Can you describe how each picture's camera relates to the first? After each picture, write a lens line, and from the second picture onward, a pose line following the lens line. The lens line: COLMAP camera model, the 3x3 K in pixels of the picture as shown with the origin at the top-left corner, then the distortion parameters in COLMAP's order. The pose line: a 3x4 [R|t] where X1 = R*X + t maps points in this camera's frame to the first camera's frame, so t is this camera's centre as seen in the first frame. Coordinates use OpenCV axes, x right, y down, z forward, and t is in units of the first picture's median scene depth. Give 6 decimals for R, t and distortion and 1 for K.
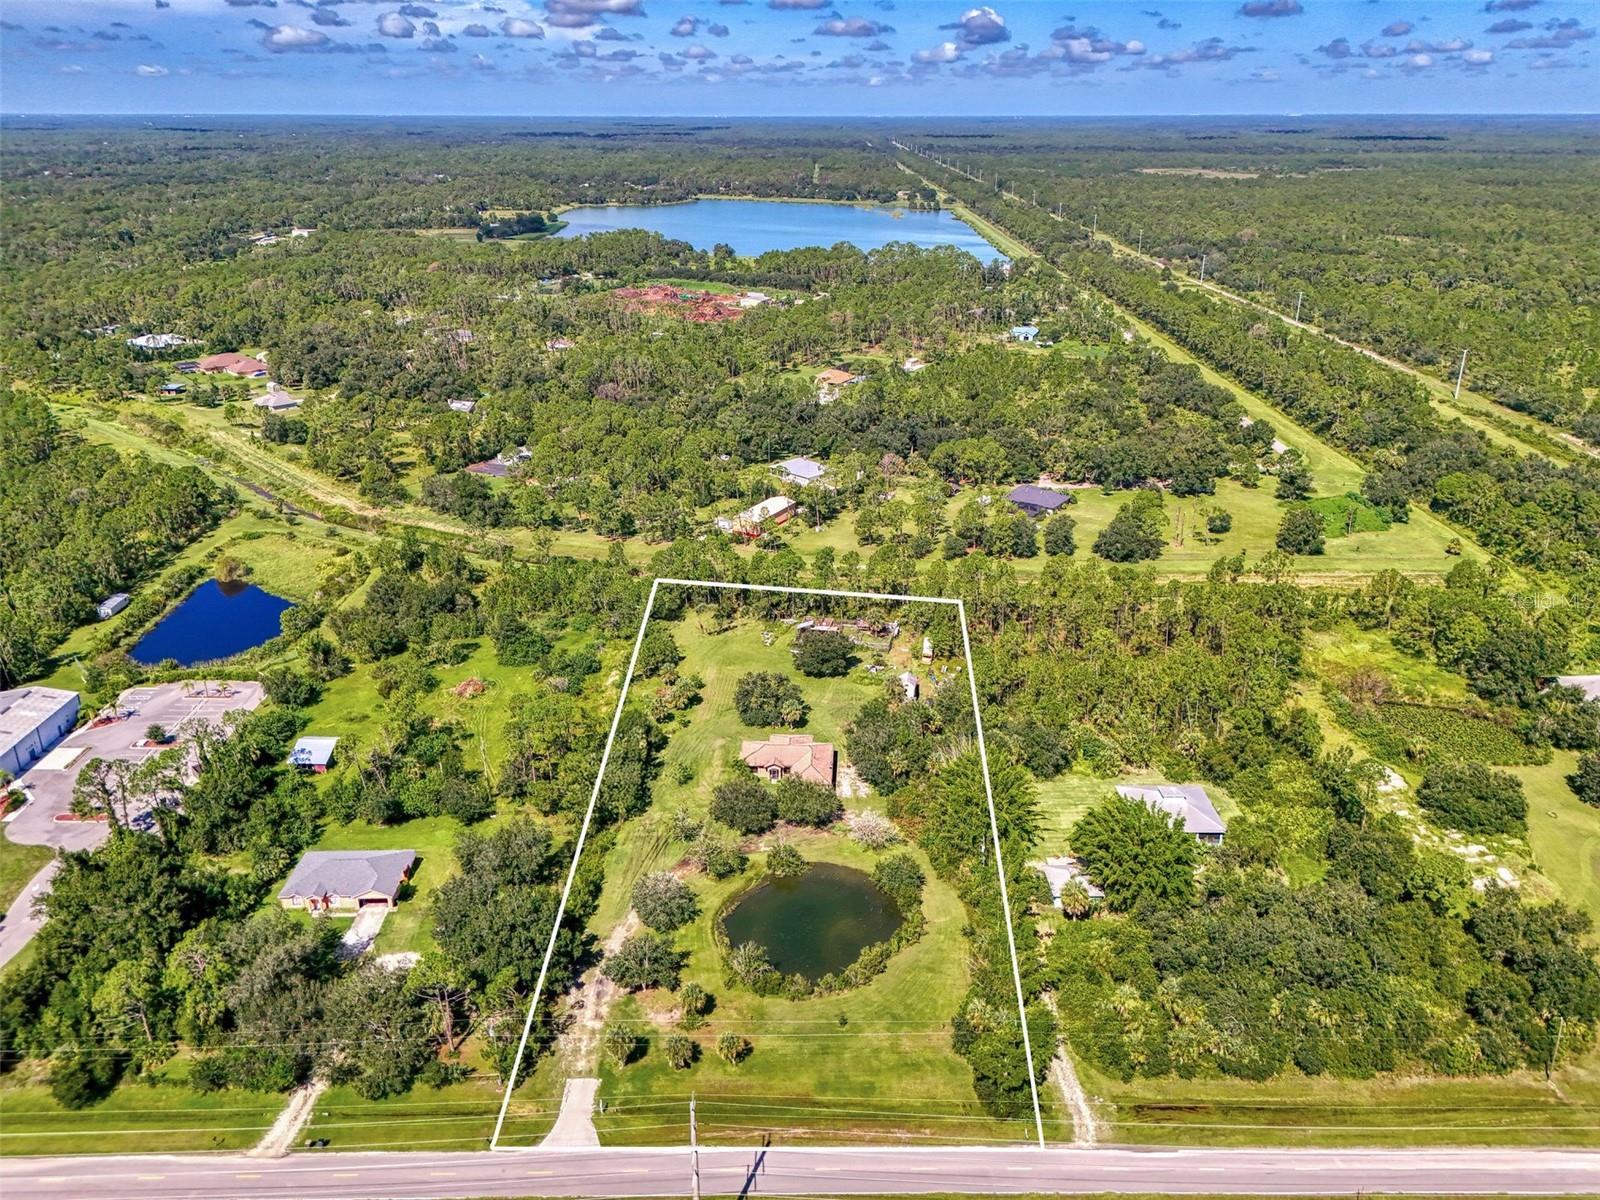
lens RADIAL K [[1200.2, 0, 800.0], [0, 1200.2, 600.0], [0, 0, 1]] dist [0.086108, -0.098050]
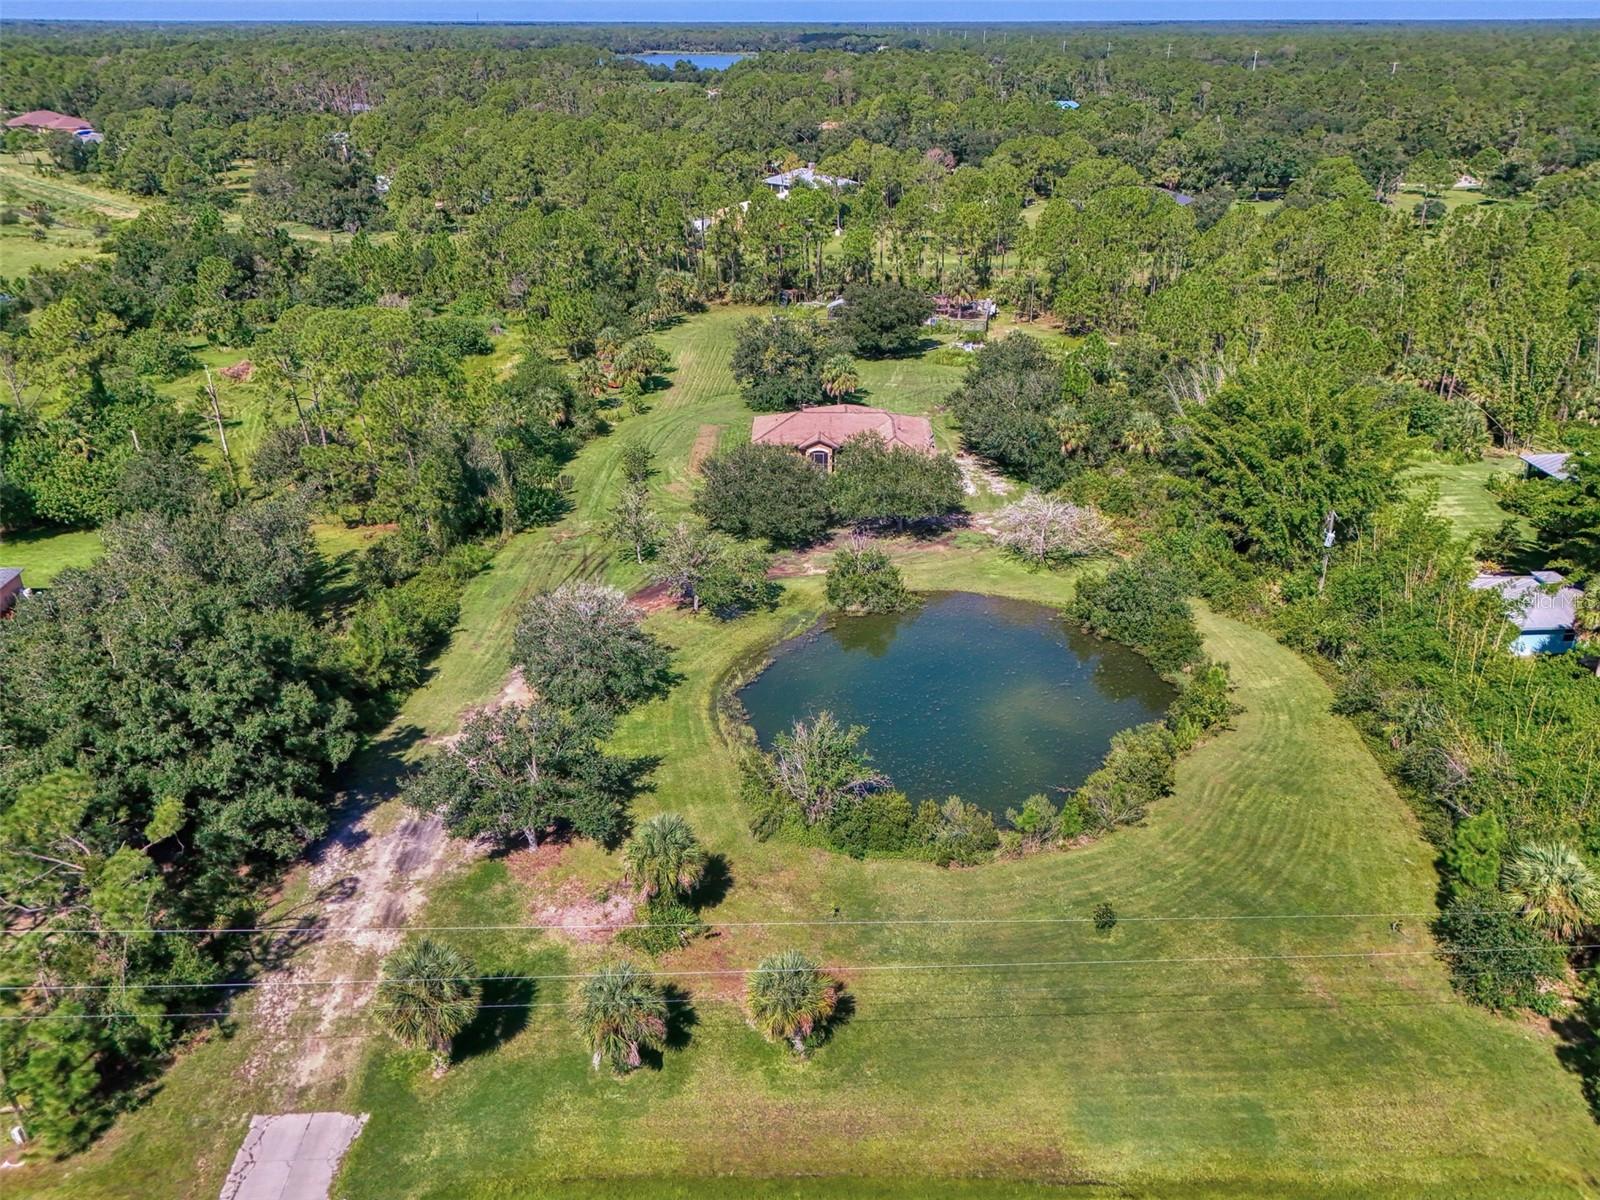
lens RADIAL K [[1171.8, 0, 797.9], [0, 1171.8, 647.7], [0, 0, 1]] dist [0.095693, -0.115672]
pose [[0.999588, -0.014927, 0.024533, -0.049848], [0.012656, 0.995840, 0.090239, 0.203611], [-0.025778, -0.089891, 0.995618, 0.572549]]
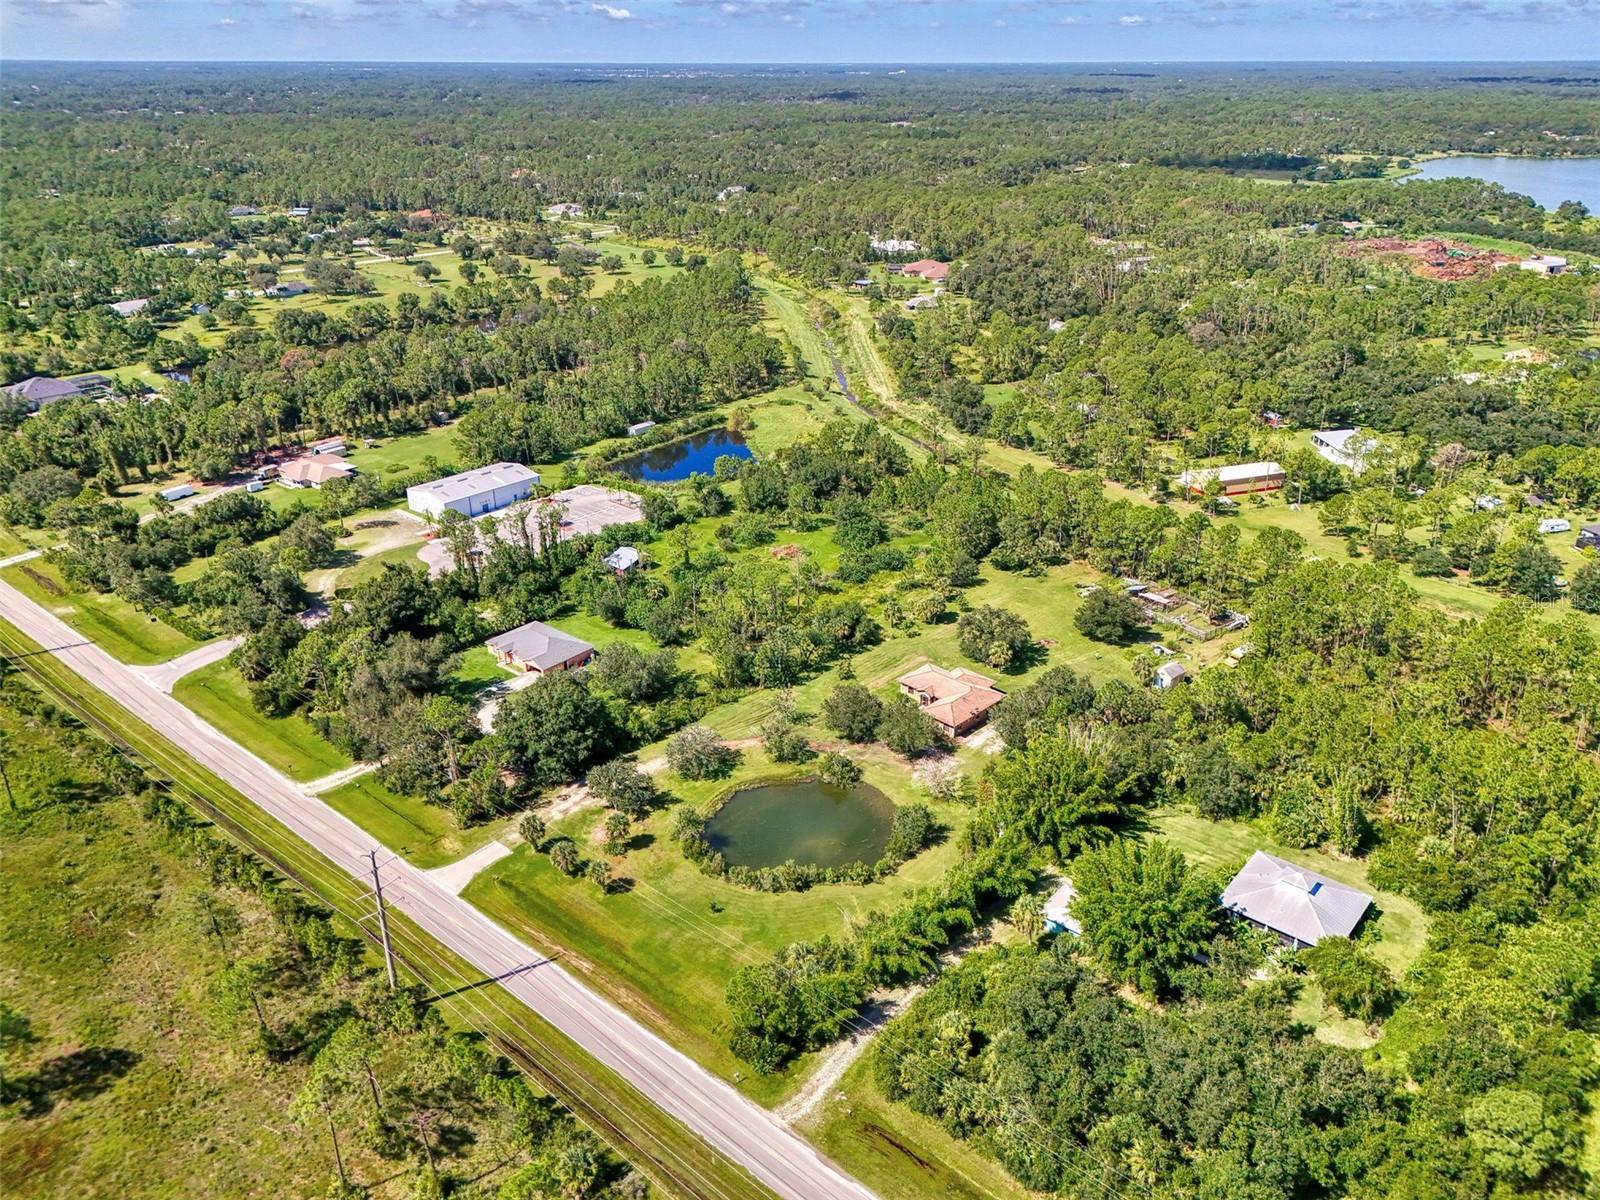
lens RADIAL K [[1171.8, 0, 797.9], [0, 1171.8, 647.7], [0, 0, 1]] dist [0.095693, -0.115672]
pose [[0.752511, 0.294700, -0.588965, 0.498907], [-0.249201, 0.955217, 0.159561, -0.020115], [0.609612, 0.026699, 0.792250, 0.234926]]
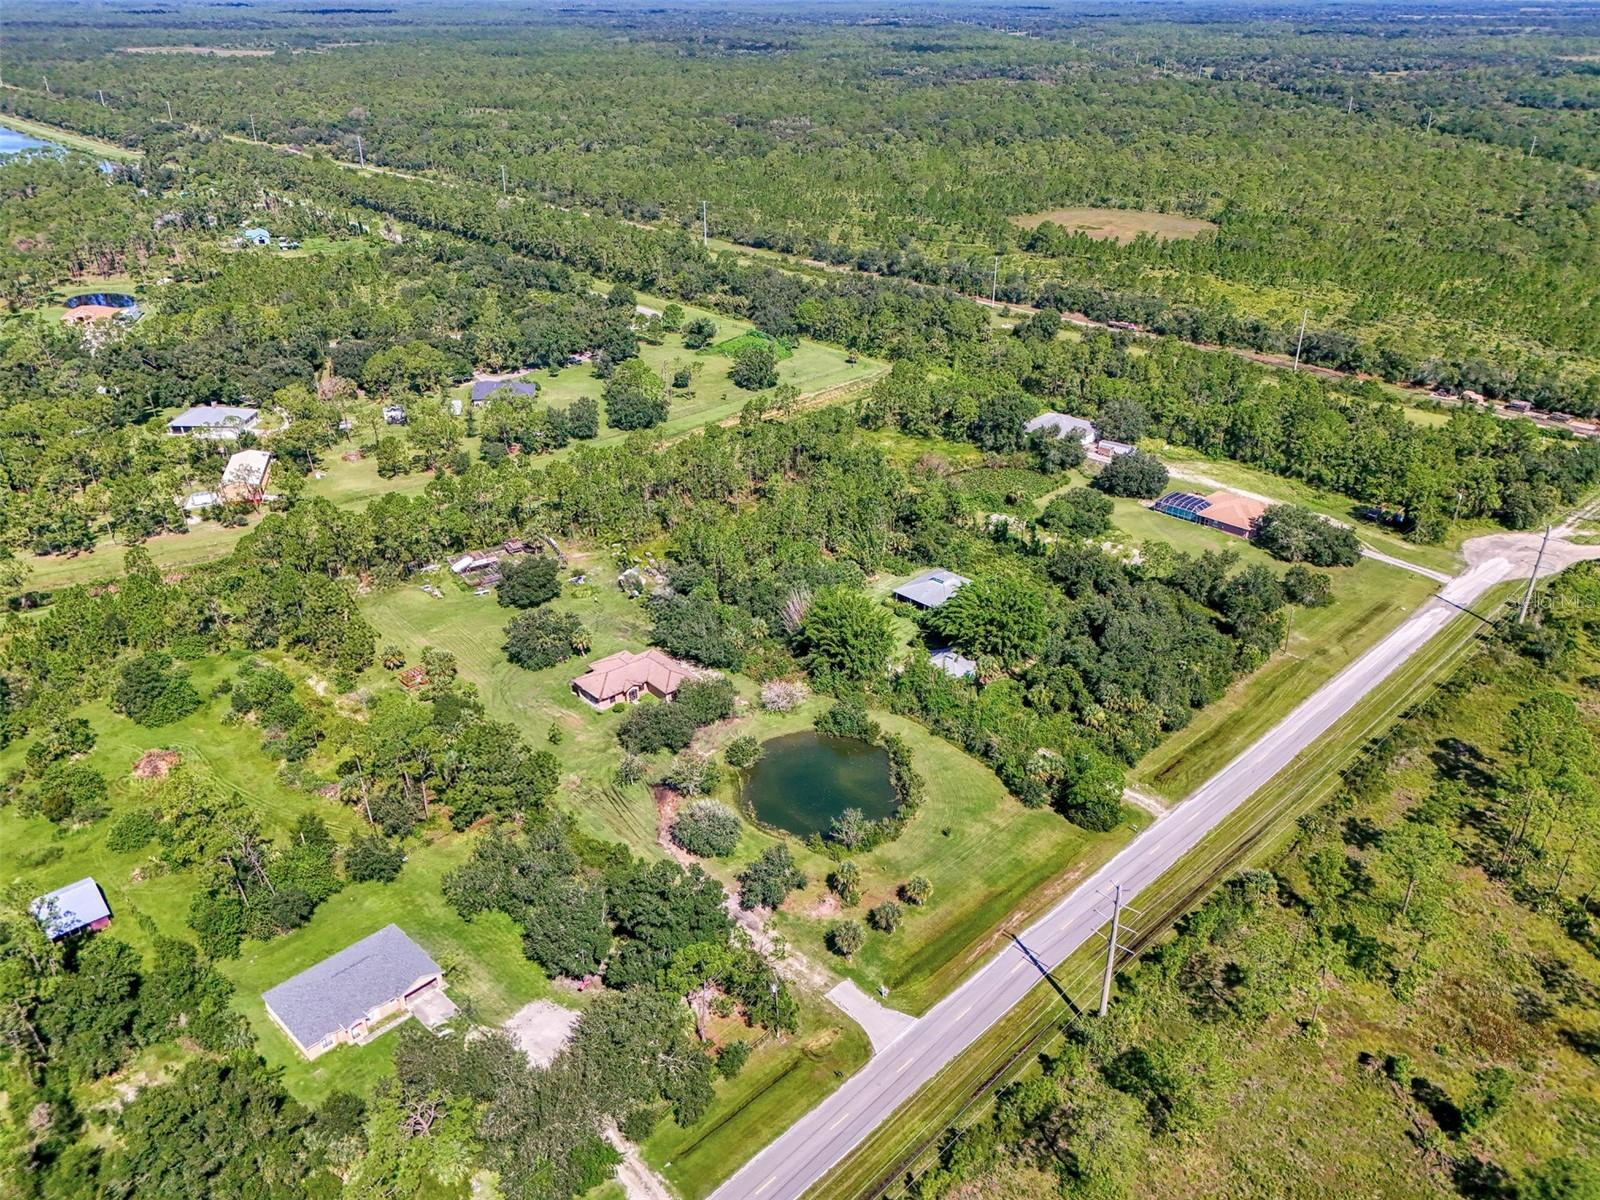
lens RADIAL K [[1200.2, 0, 800.0], [0, 1200.2, 600.0], [0, 0, 1]] dist [0.086108, -0.098050]
pose [[0.710317, -0.317531, 0.628191, -0.584139], [0.262341, 0.947591, 0.182341, -0.078473], [-0.653167, 0.035280, 0.756392, 0.206289]]
